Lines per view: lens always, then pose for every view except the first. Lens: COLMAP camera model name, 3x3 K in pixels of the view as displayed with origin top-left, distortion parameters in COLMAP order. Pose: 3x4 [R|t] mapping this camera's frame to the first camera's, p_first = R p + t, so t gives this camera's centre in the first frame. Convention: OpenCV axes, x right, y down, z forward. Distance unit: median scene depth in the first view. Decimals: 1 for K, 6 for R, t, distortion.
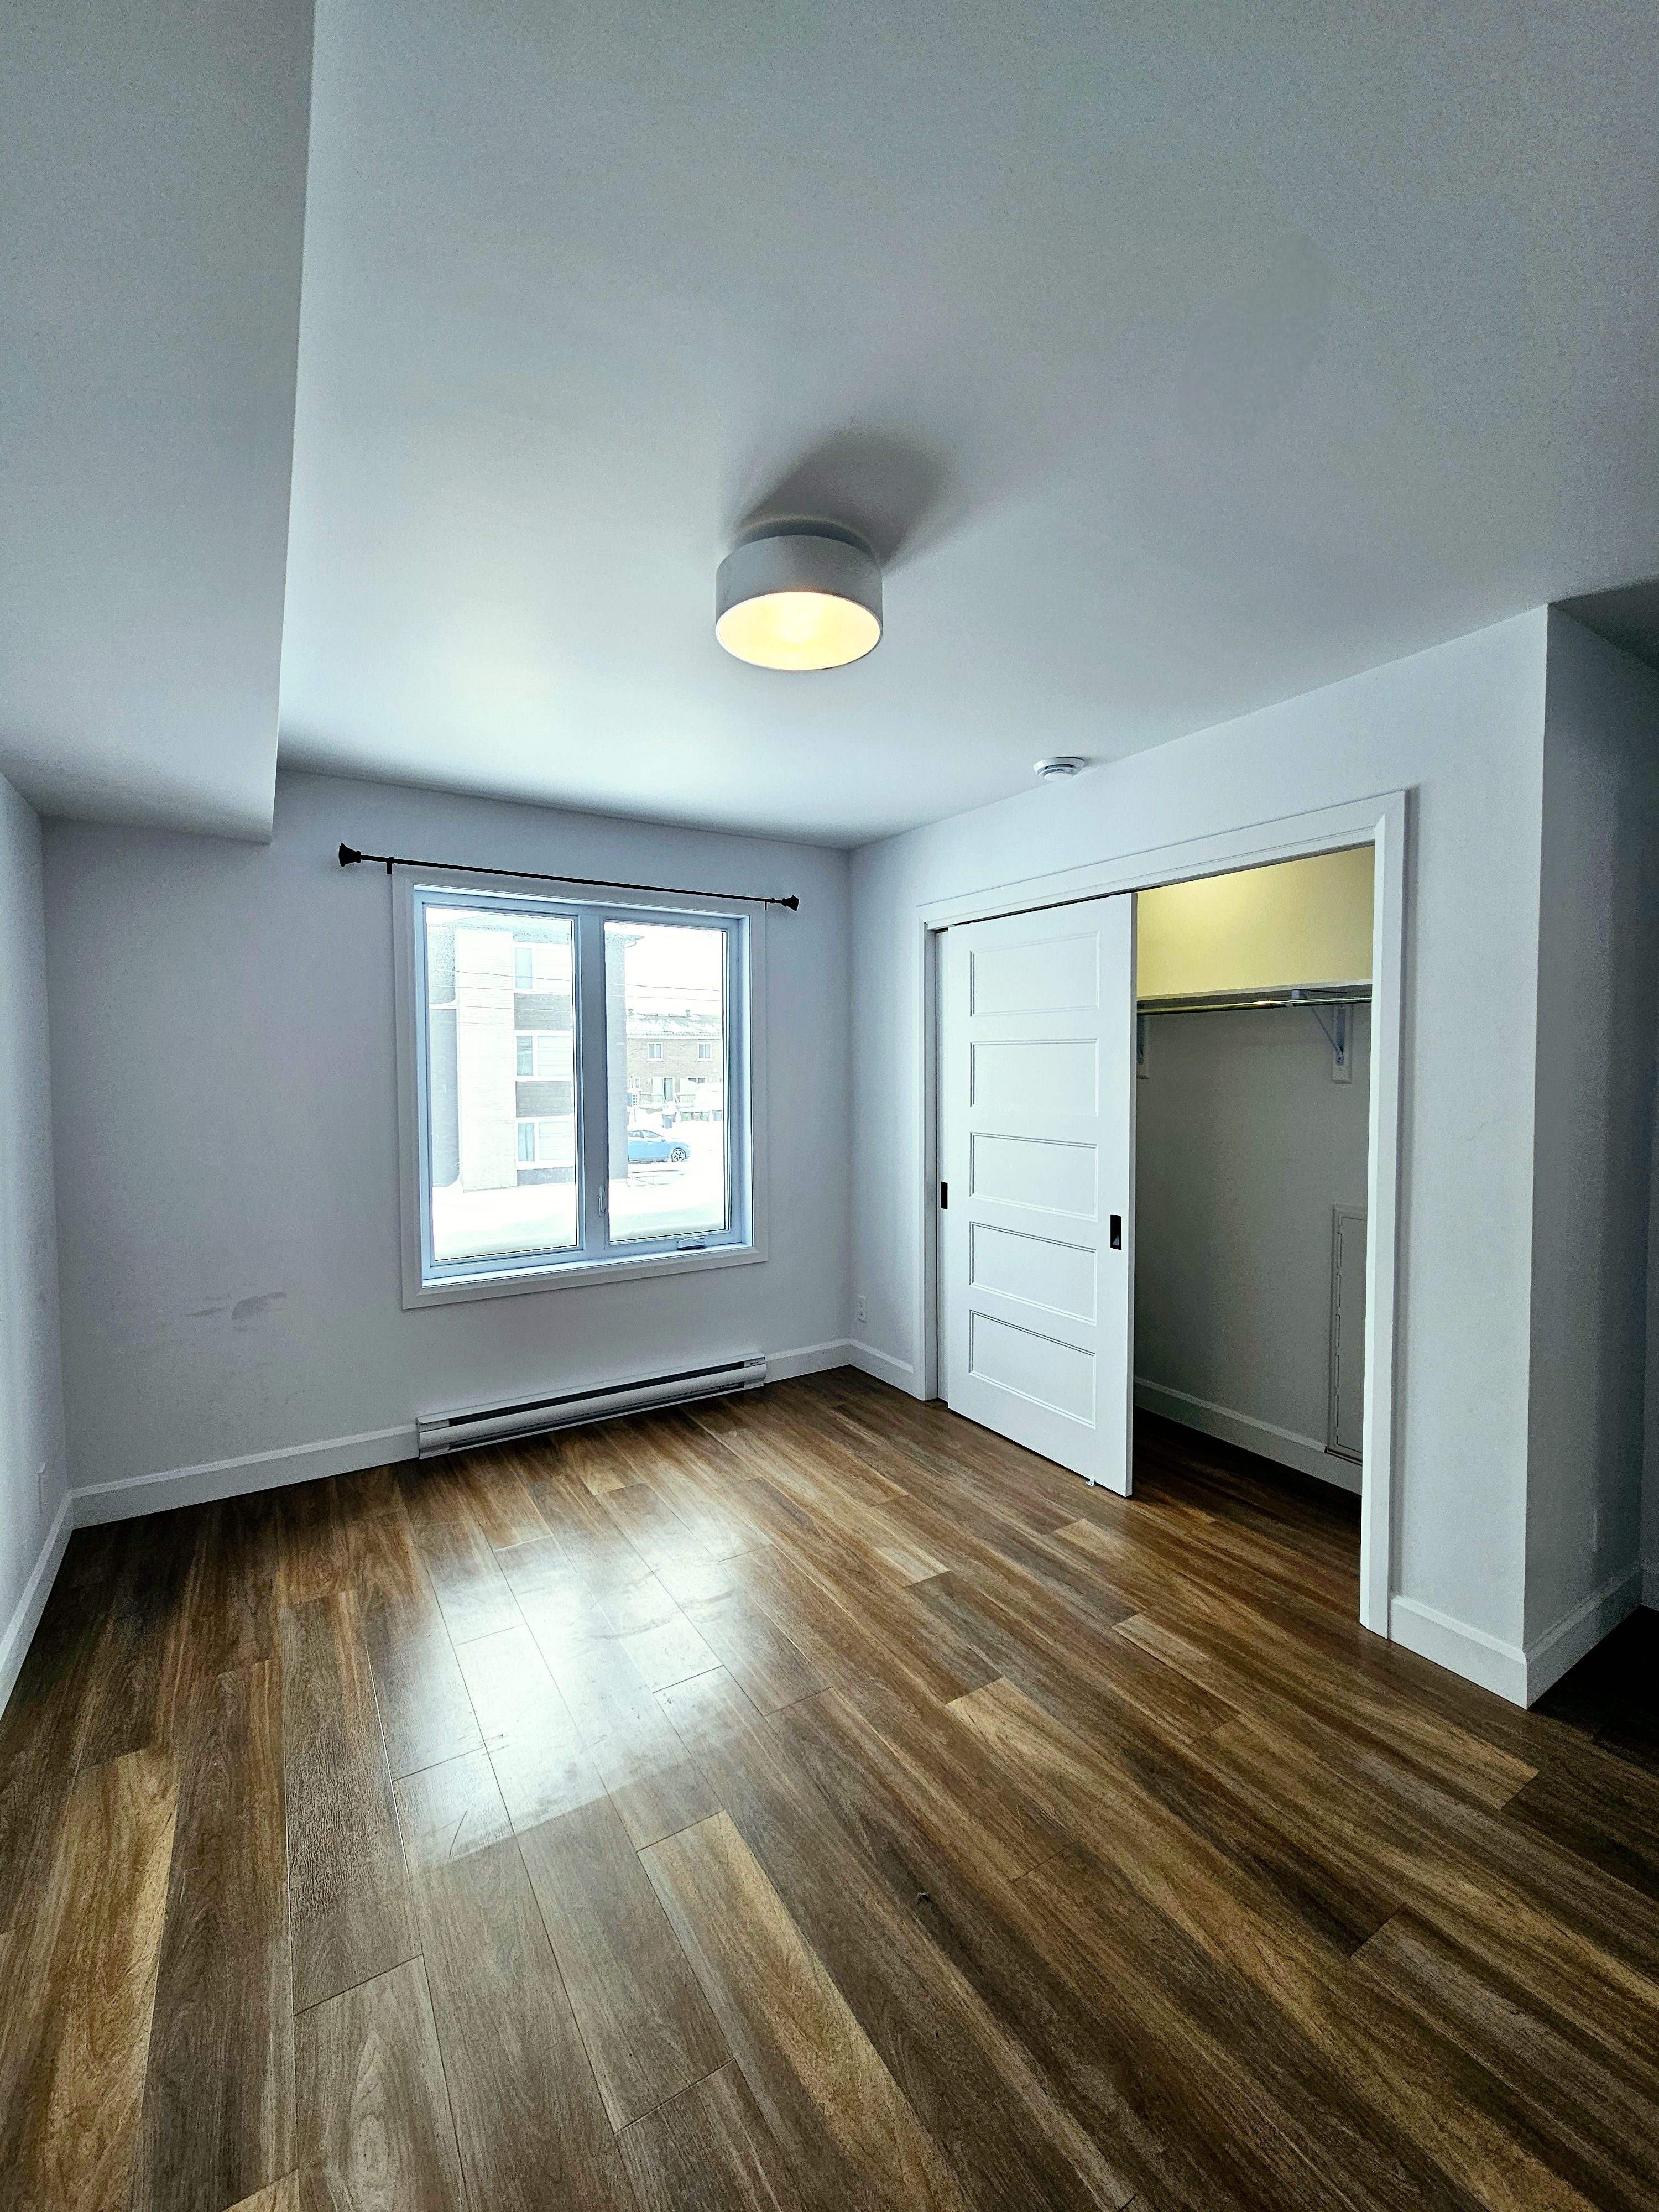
lens RADIAL K [[891.9, 0, 824.7], [0, 891.9, 1100.3], [0, 0, 1]] dist [-0.002000, -0.002022]
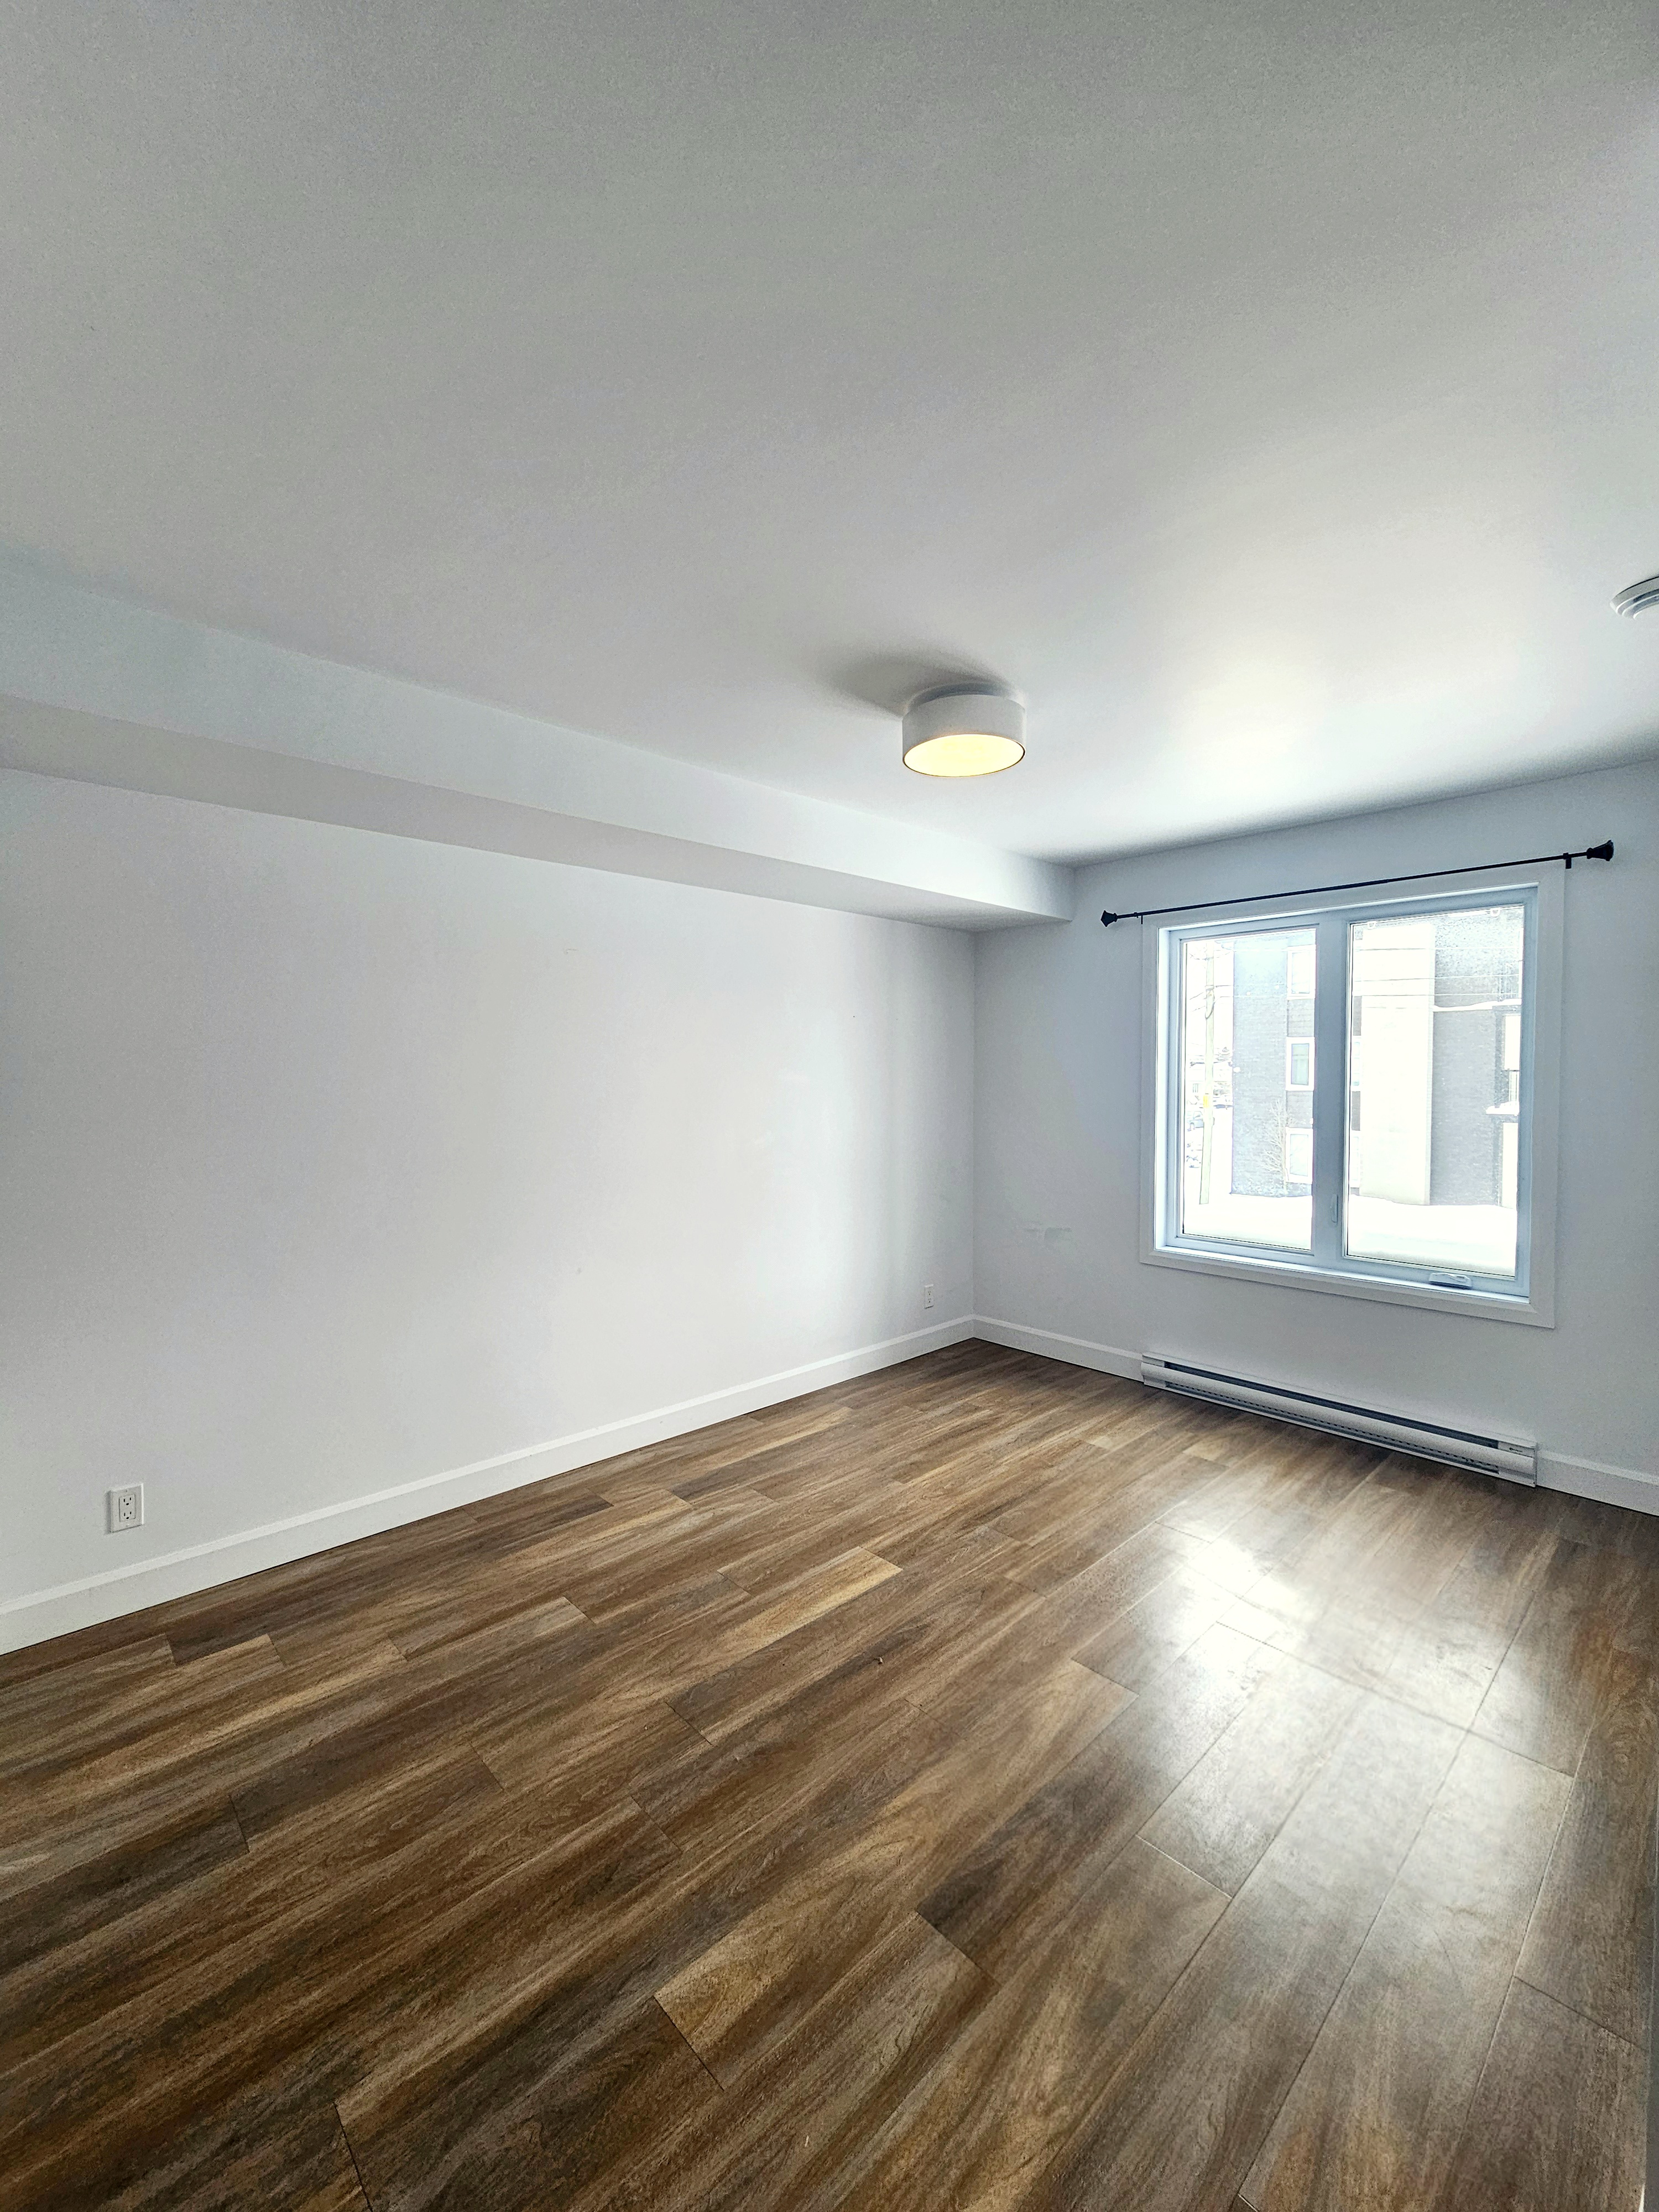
lens RADIAL K [[891.9, 0, 812.9], [0, 891.9, 1107.9], [0, 0, 1]] dist [-0.002000, -0.002022]
pose [[0.203835, 0.040996, -0.978146, 0.851034], [-0.038547, 0.998684, 0.033824, -0.016089], [0.978246, 0.030810, 0.205148, 0.341093]]
